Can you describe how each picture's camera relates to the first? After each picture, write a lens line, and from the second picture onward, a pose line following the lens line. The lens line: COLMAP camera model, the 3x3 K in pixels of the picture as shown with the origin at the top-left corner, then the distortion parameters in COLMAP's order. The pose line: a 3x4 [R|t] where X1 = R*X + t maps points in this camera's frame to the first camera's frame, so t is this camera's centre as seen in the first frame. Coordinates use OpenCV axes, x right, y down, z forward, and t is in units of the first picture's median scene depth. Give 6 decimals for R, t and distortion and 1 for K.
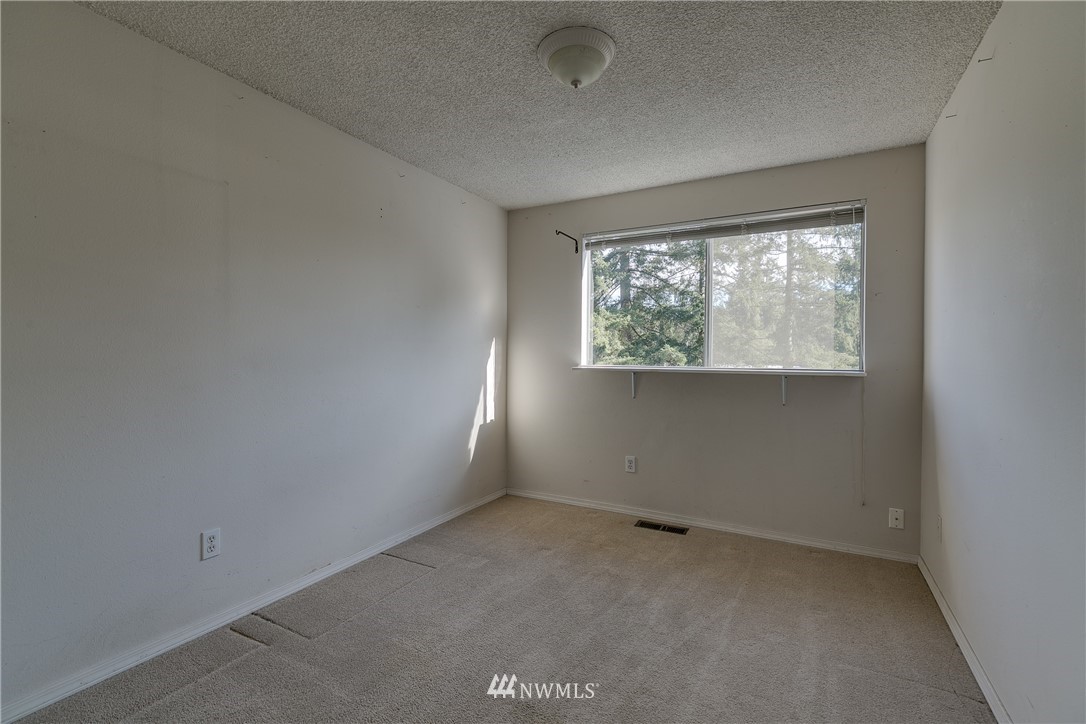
lens RADIAL K [[483.1, 0, 542.4], [0, 483.1, 356.0], [0, 0, 1]] dist [0.023482, -0.017514]
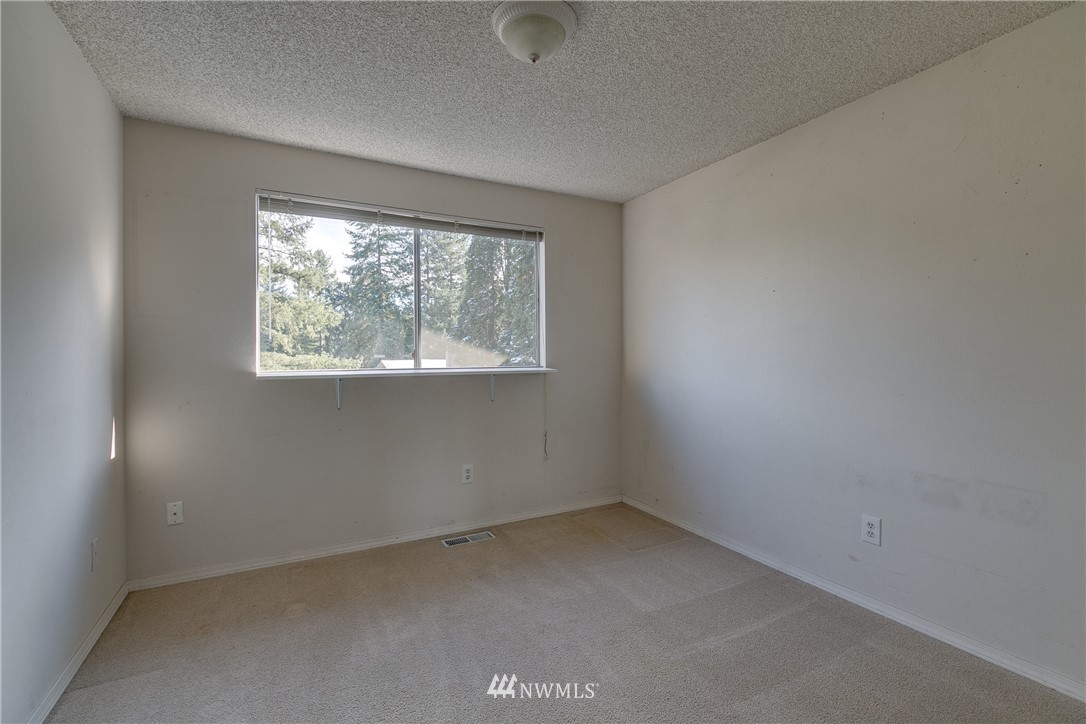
lens RADIAL K [[532.3, 0, 543.0], [0, 532.3, 362.0], [0, 0, 1]] dist [0.001233, -0.000020]
pose [[0.508605, -0.015236, 0.860865, -0.469957], [0.013257, 0.999863, 0.009864, 0.005534], [-0.860898, 0.006395, 0.508738, 0.295892]]
